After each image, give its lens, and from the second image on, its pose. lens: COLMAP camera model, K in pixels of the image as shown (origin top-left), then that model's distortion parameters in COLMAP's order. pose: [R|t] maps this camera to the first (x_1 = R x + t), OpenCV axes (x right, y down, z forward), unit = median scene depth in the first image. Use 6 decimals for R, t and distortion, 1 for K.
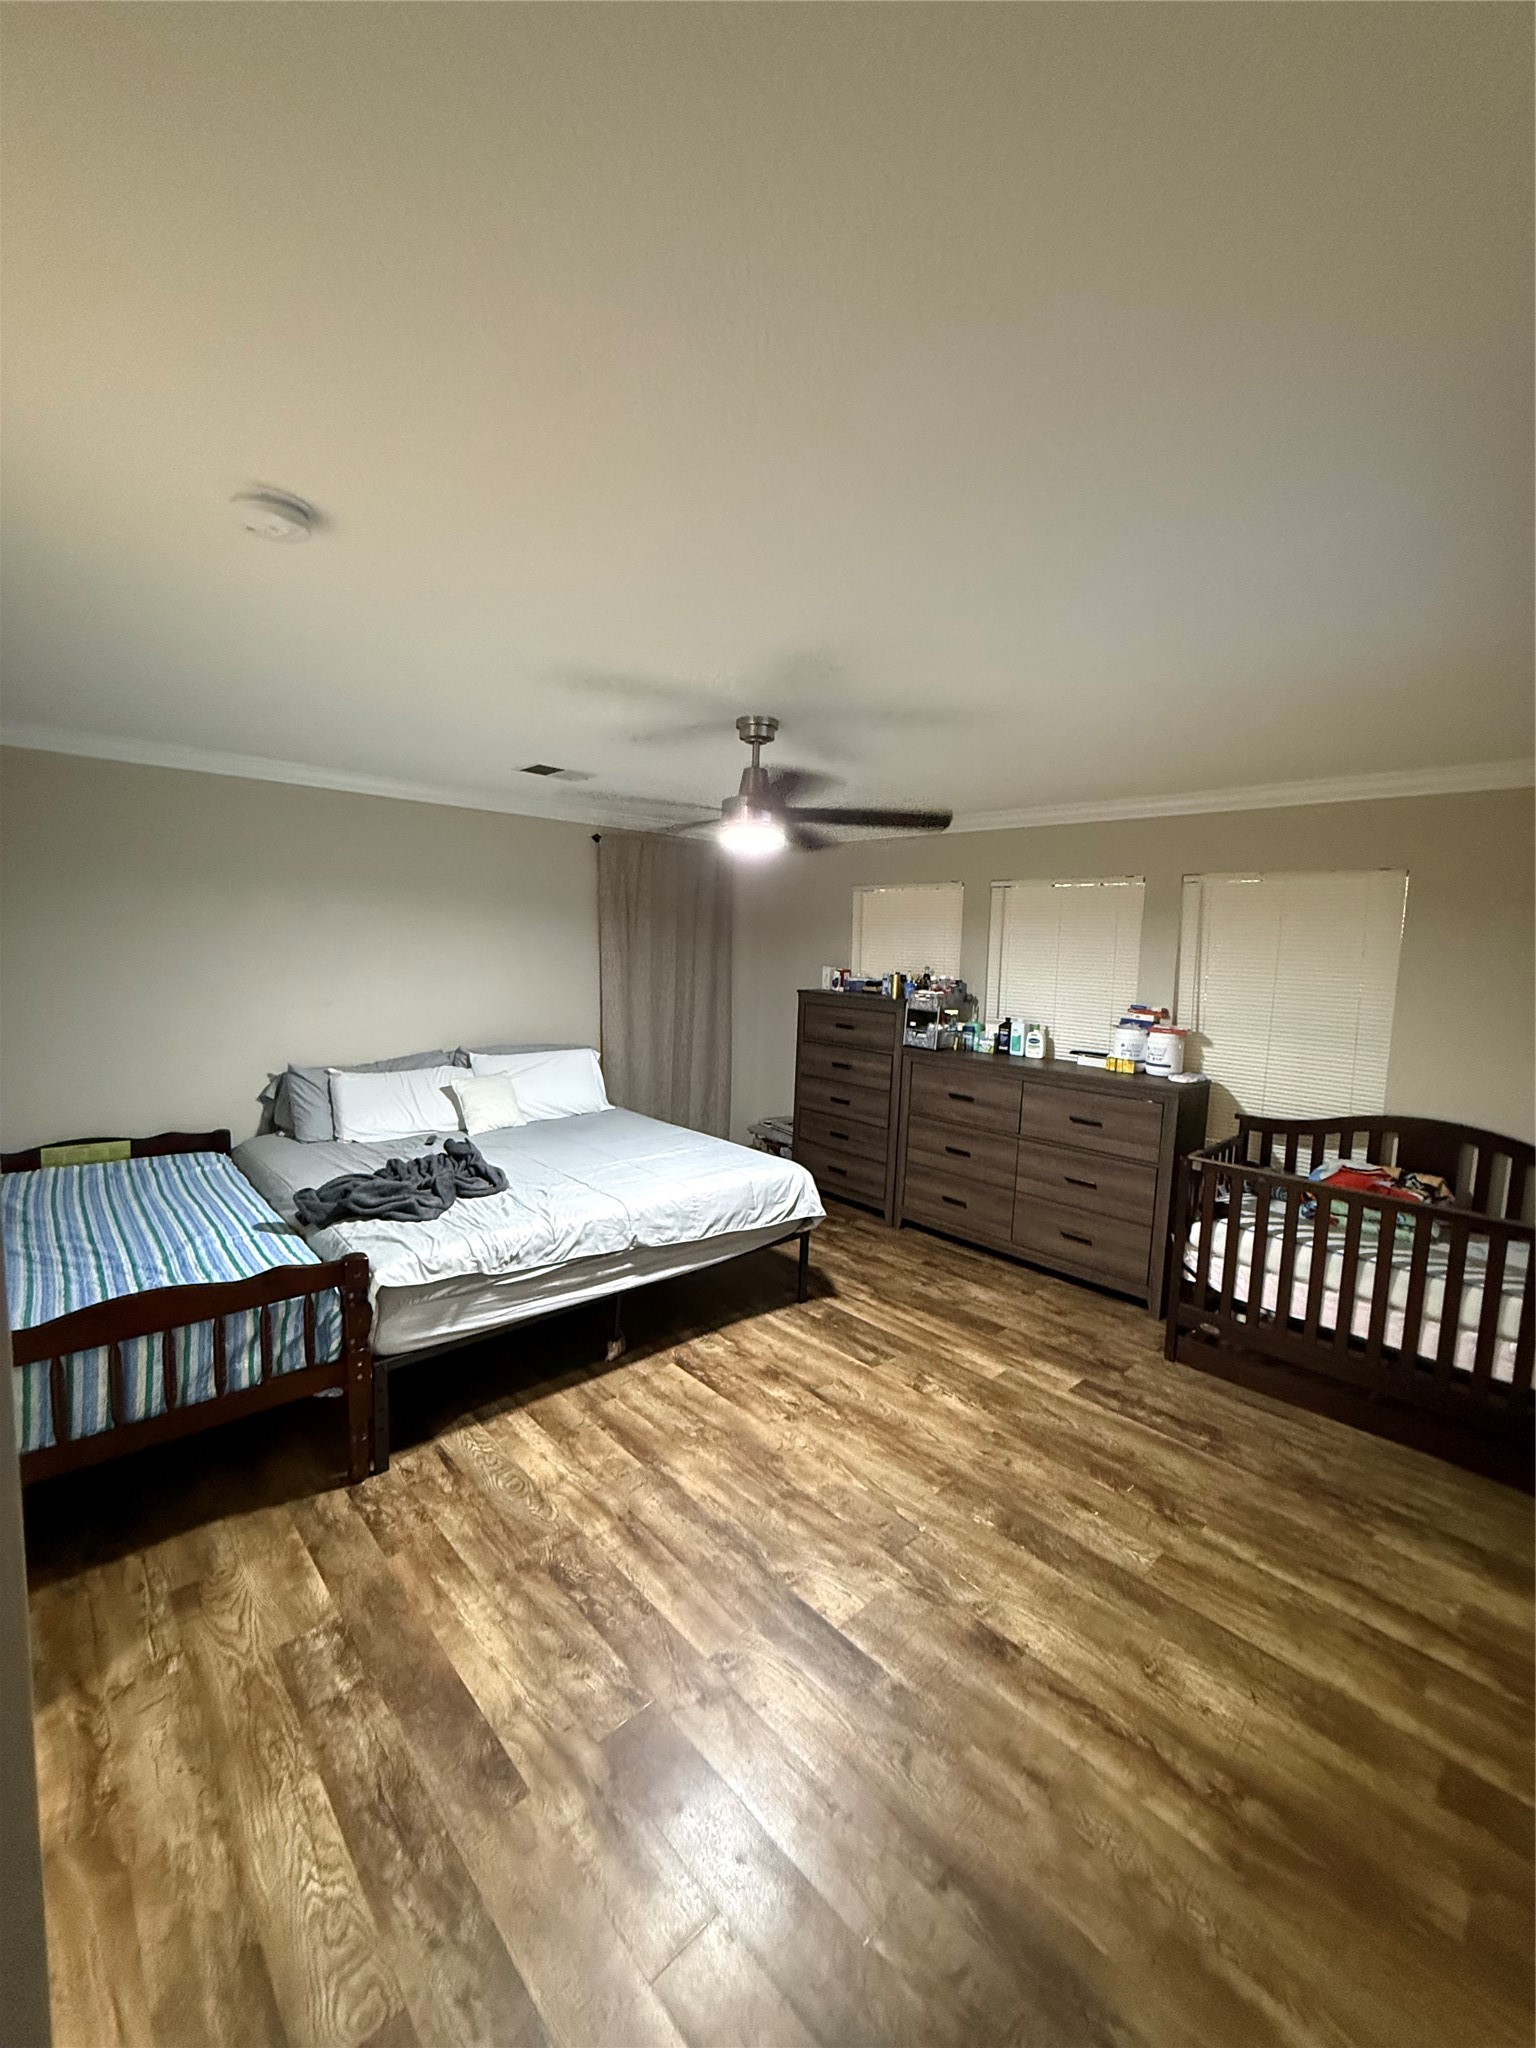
lens RADIAL K [[813.6, 0, 770.2], [0, 813.6, 1022.1], [0, 0, 1]] dist [-0.000024, 0.000742]
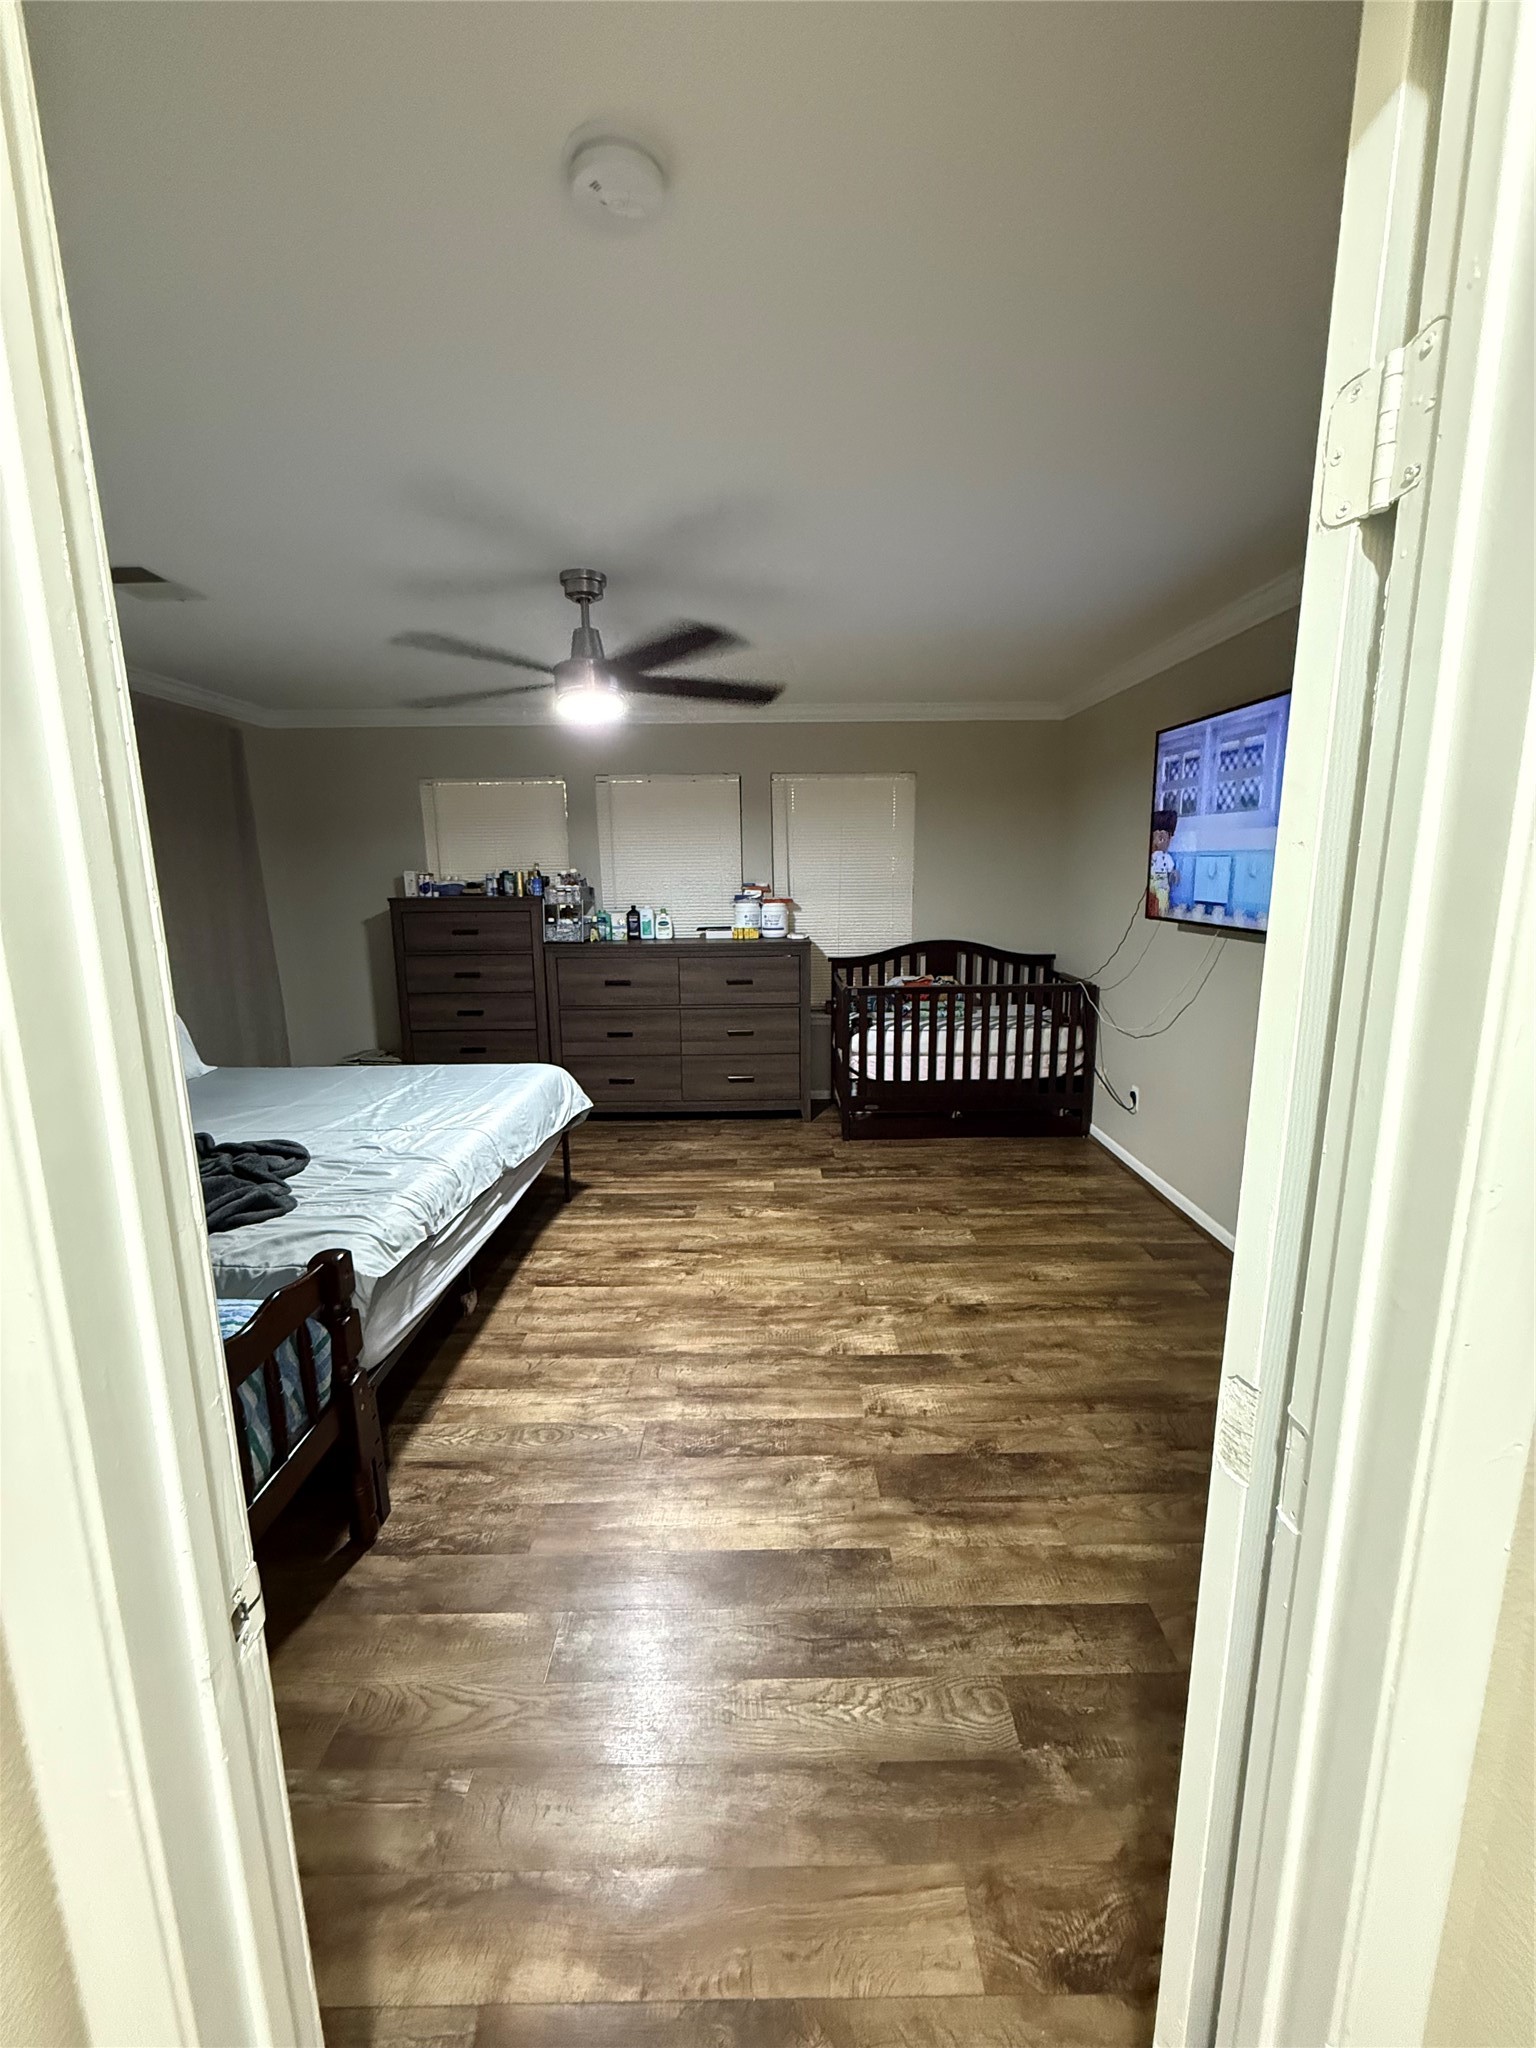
lens RADIAL K [[813.6, 0, 766.9], [0, 813.6, 1021.3], [0, 0, 1]] dist [-0.000024, 0.000742]
pose [[0.687050, -0.176510, 0.704845, -0.614704], [0.108107, 0.984081, 0.141060, 0.021079], [-0.718523, -0.020717, 0.695194, 0.194224]]
